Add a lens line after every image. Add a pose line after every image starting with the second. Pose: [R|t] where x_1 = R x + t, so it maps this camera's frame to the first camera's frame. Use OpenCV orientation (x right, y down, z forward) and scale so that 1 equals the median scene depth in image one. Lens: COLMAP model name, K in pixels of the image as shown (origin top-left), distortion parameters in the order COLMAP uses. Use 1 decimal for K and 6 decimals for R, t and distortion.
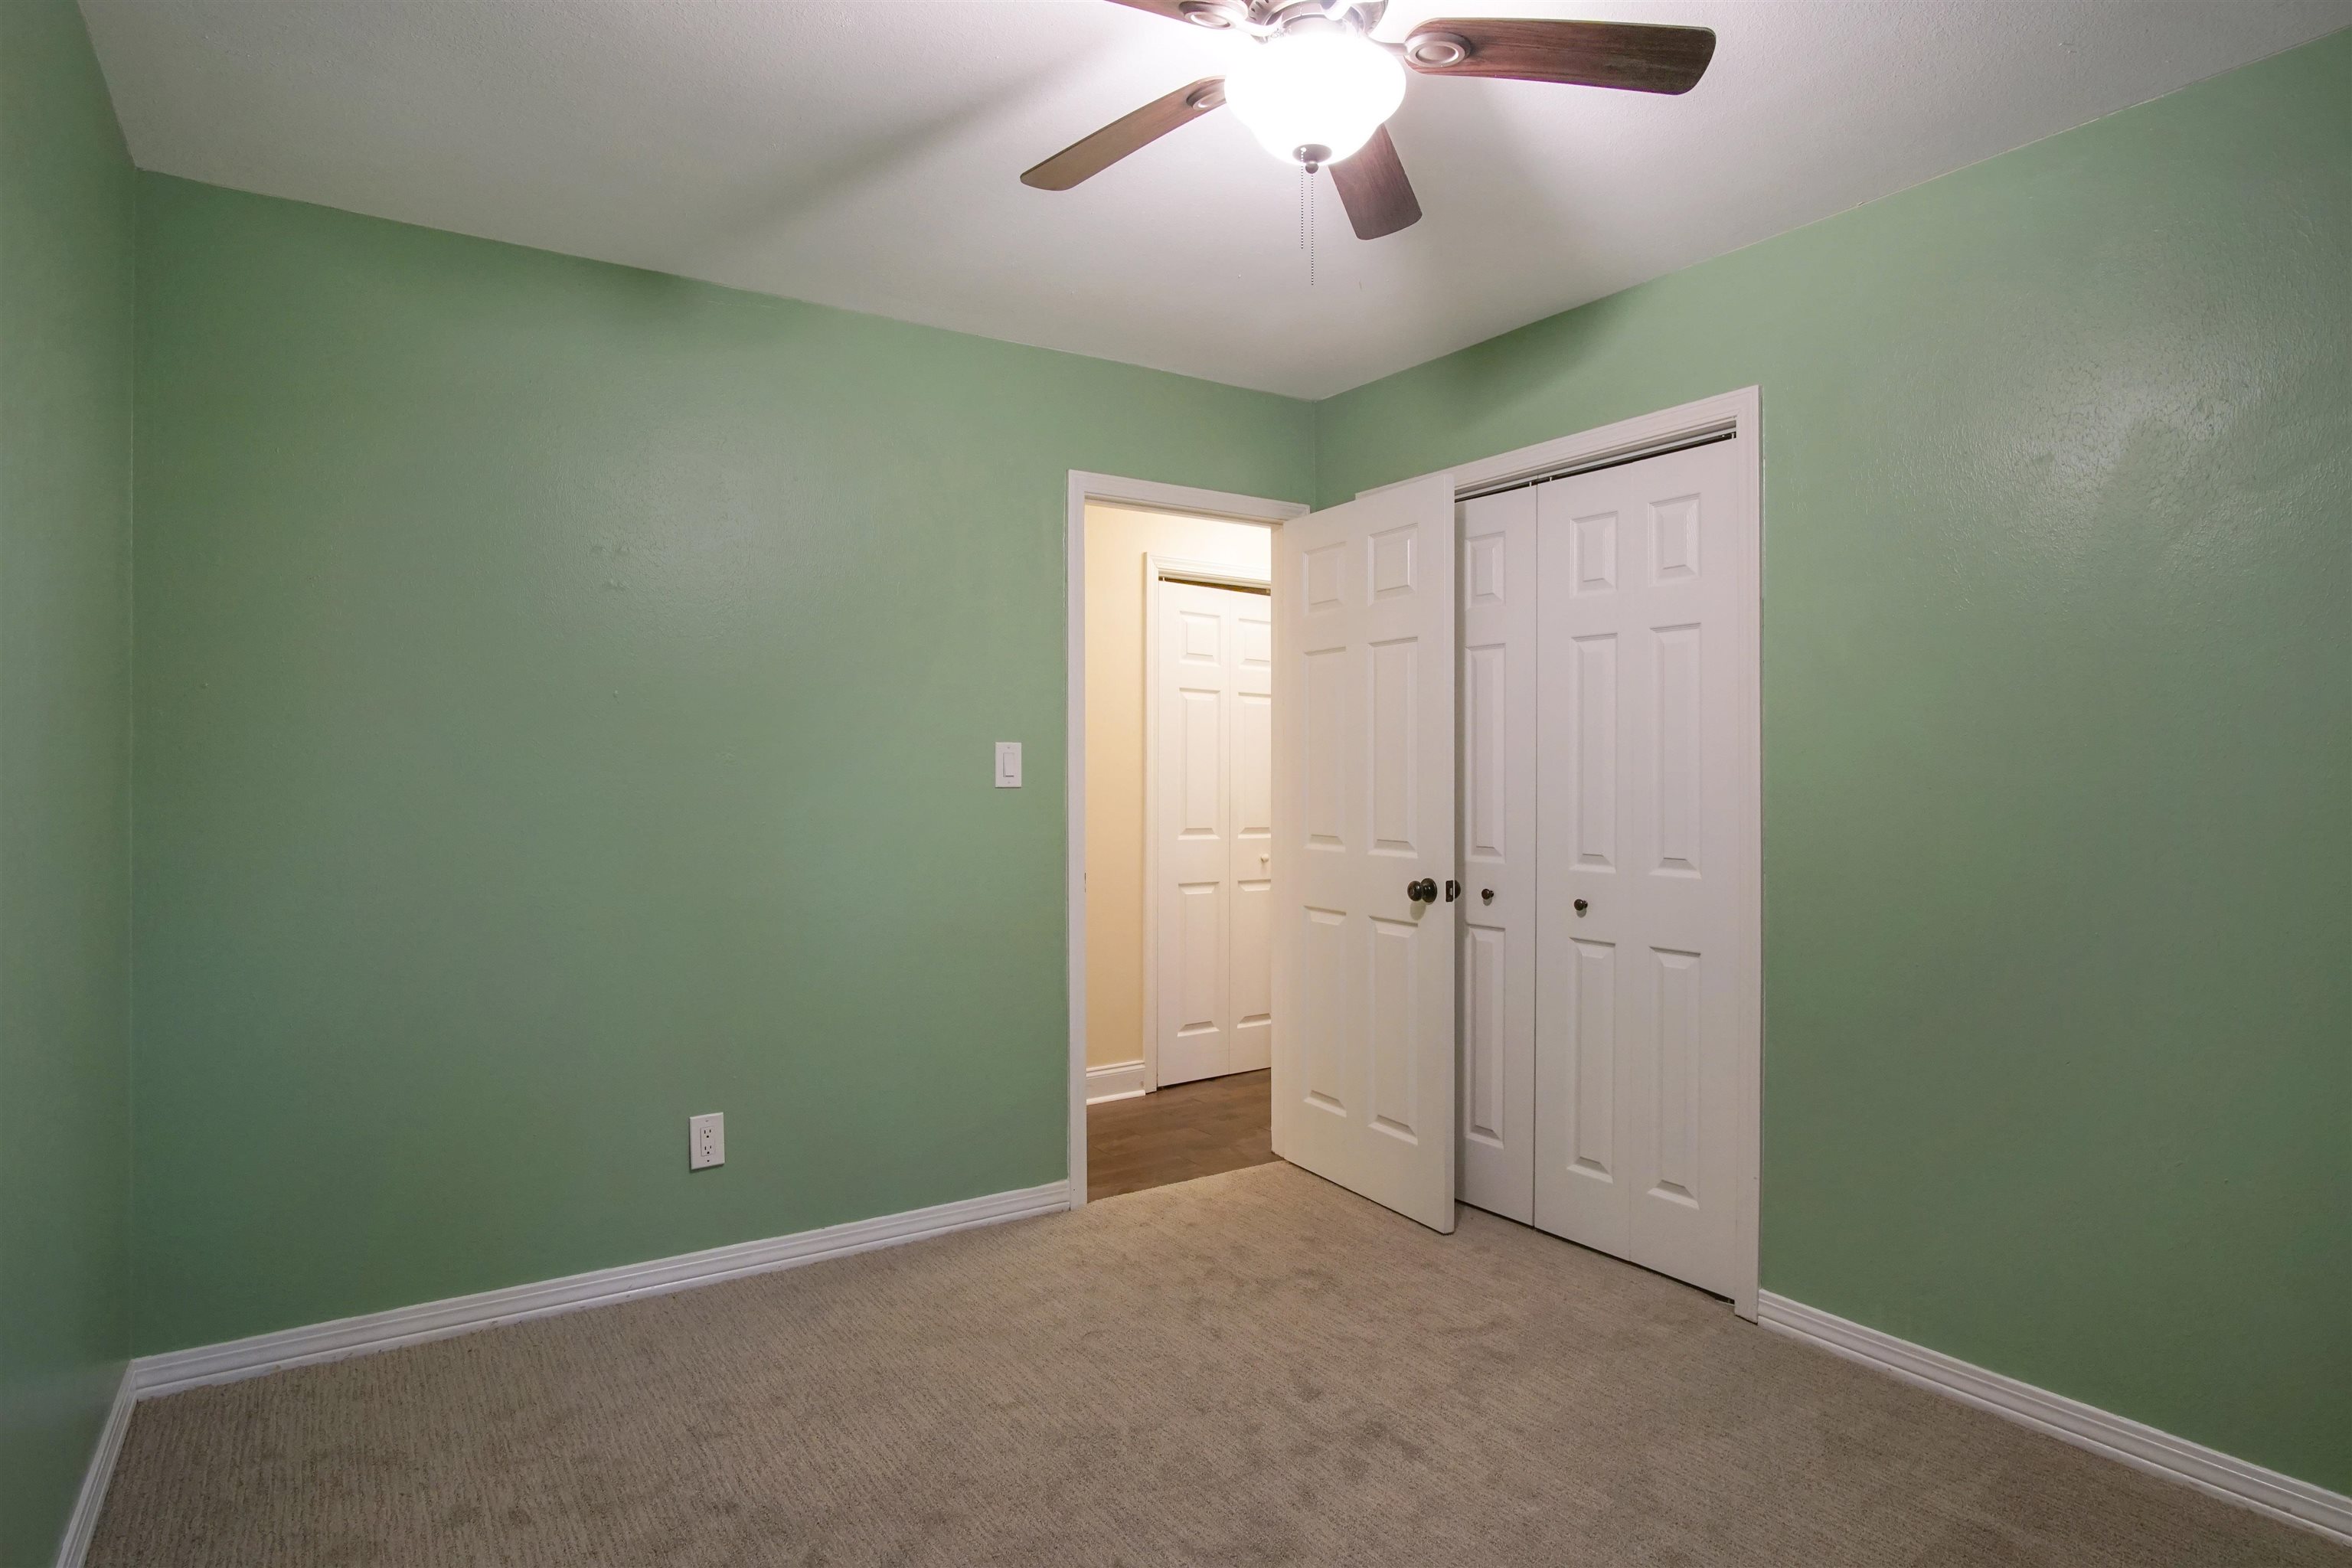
lens RADIAL K [[1262.9, 0, 1172.7], [0, 1262.9, 779.0], [0, 0, 1]] dist [-0.031490, 0.008546]
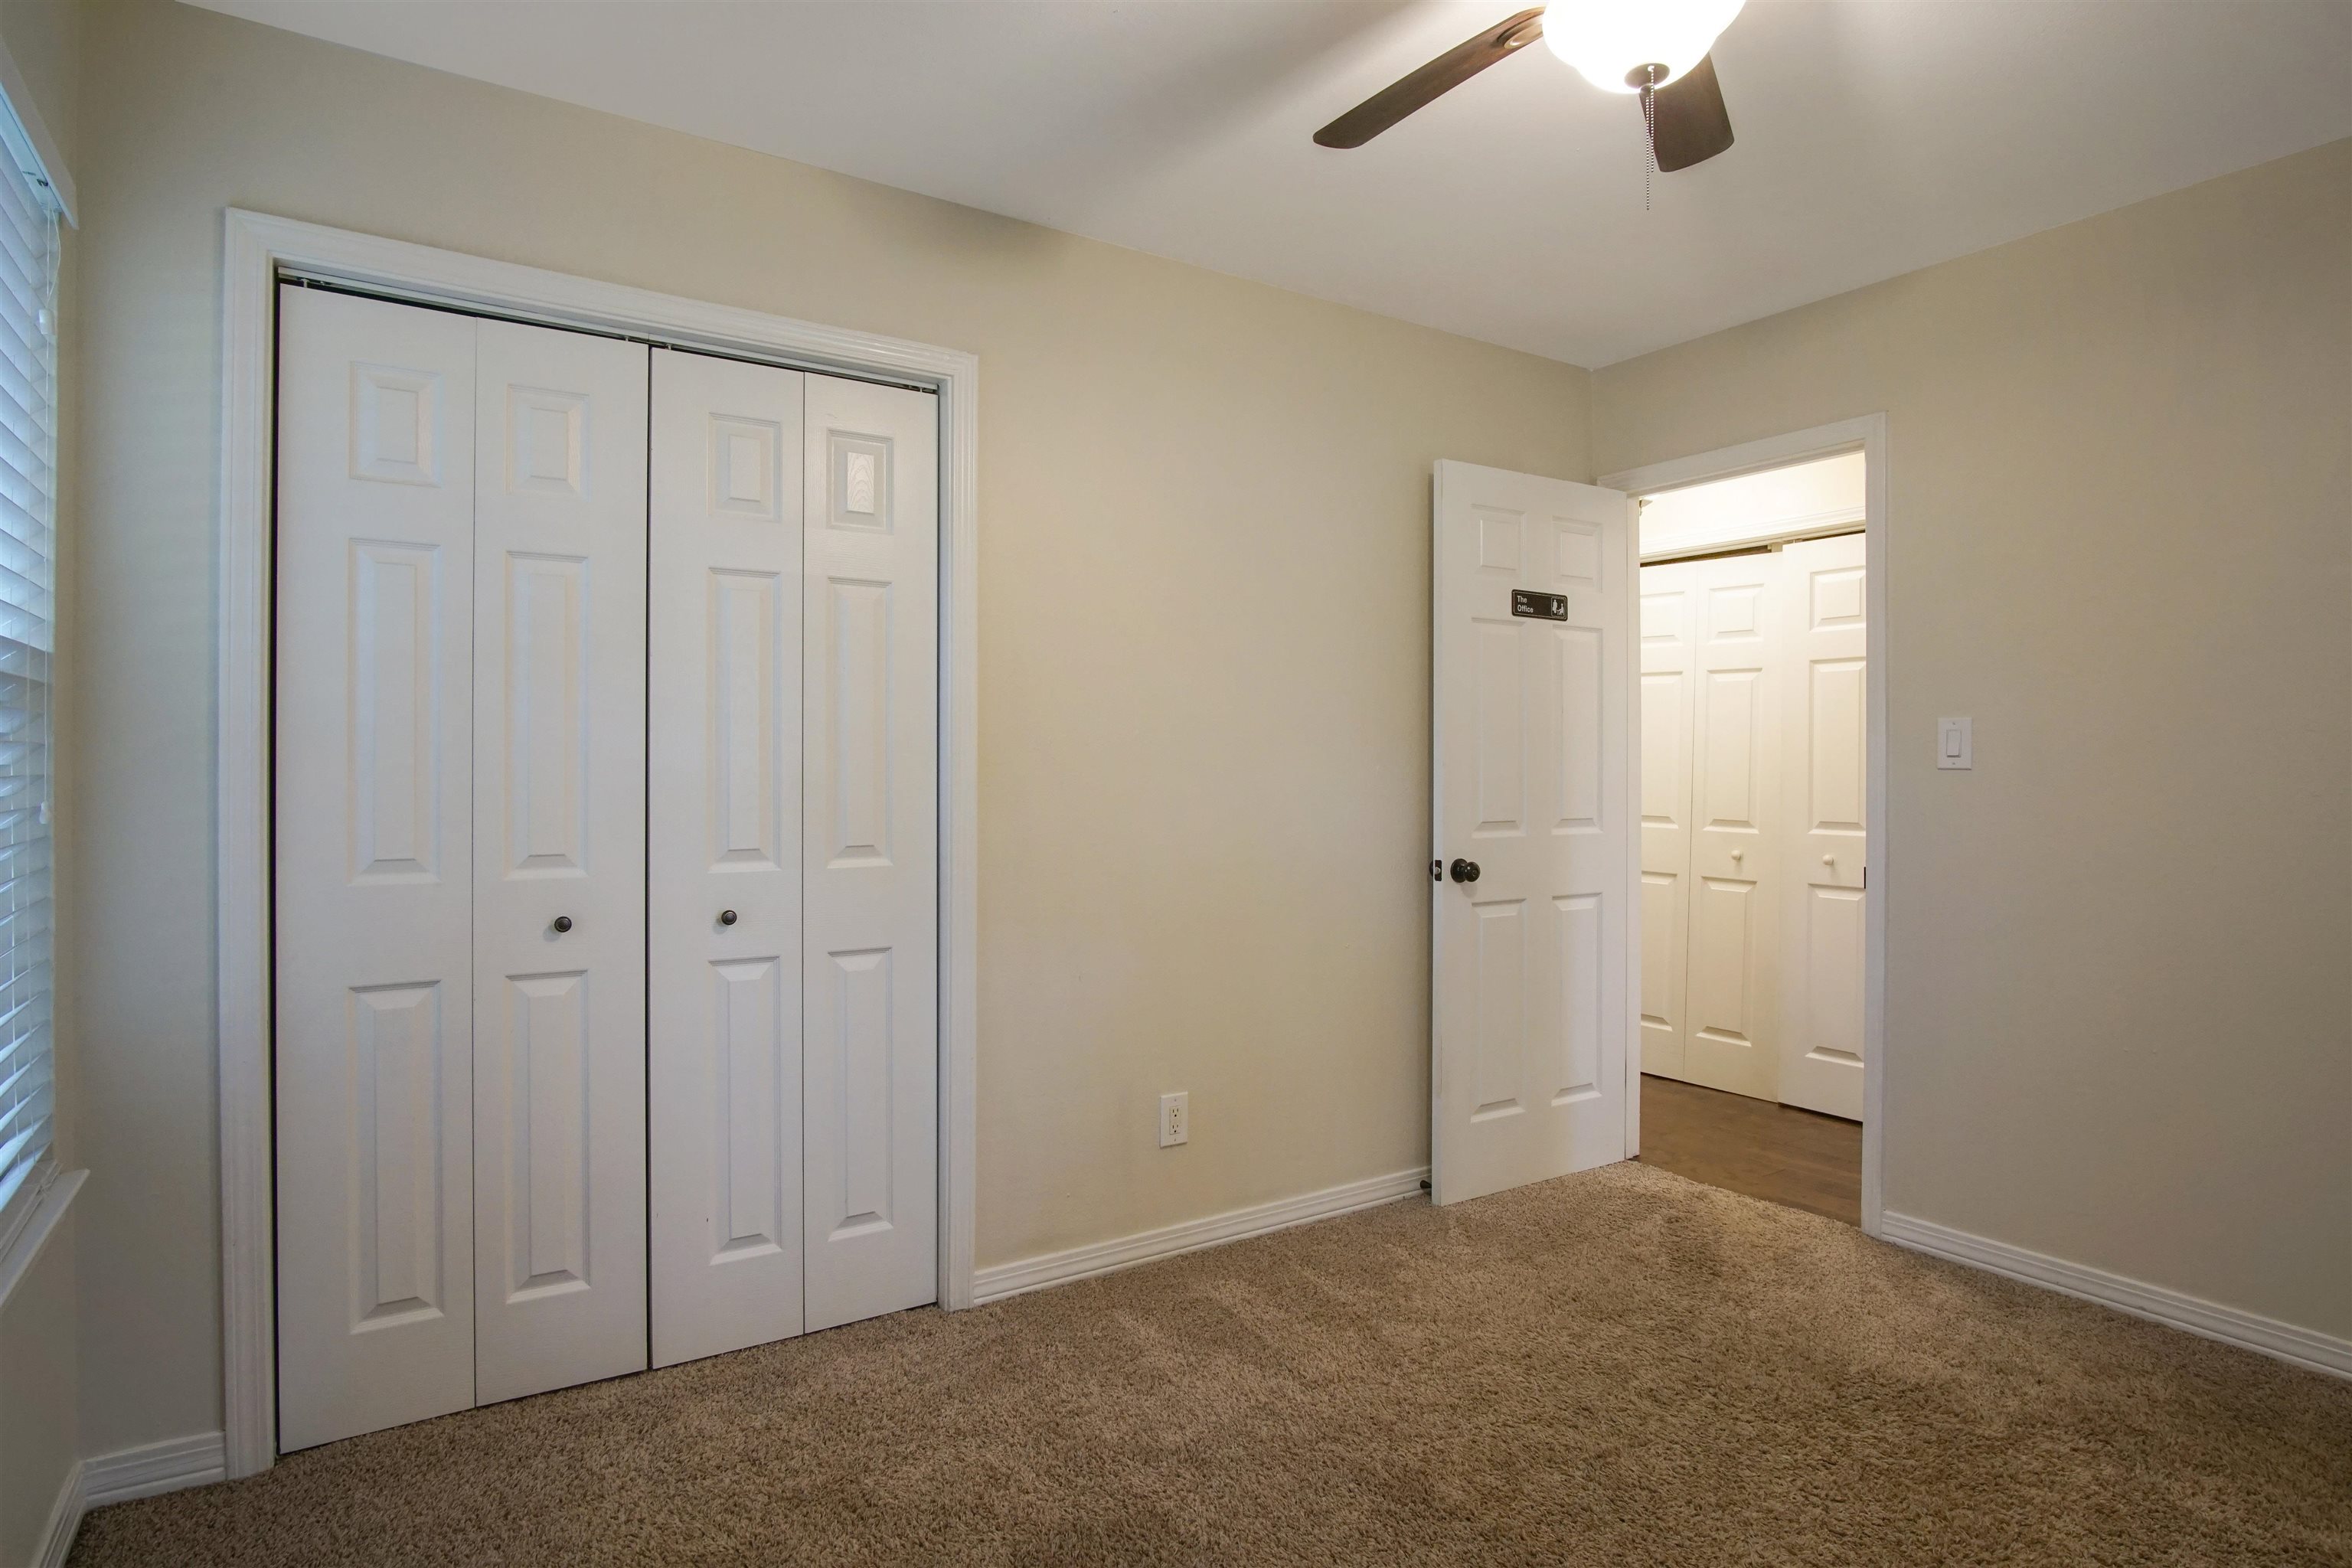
lens RADIAL K [[1349.5, 0, 1065.7], [0, 1349.5, 745.6], [0, 0, 1]] dist [-0.020475, 0.000613]
pose [[0.019362, -0.002212, 0.999810, -0.590292], [-0.010459, 0.999942, 0.002415, -0.011572], [-0.999758, -0.010504, 0.019338, 0.912347]]
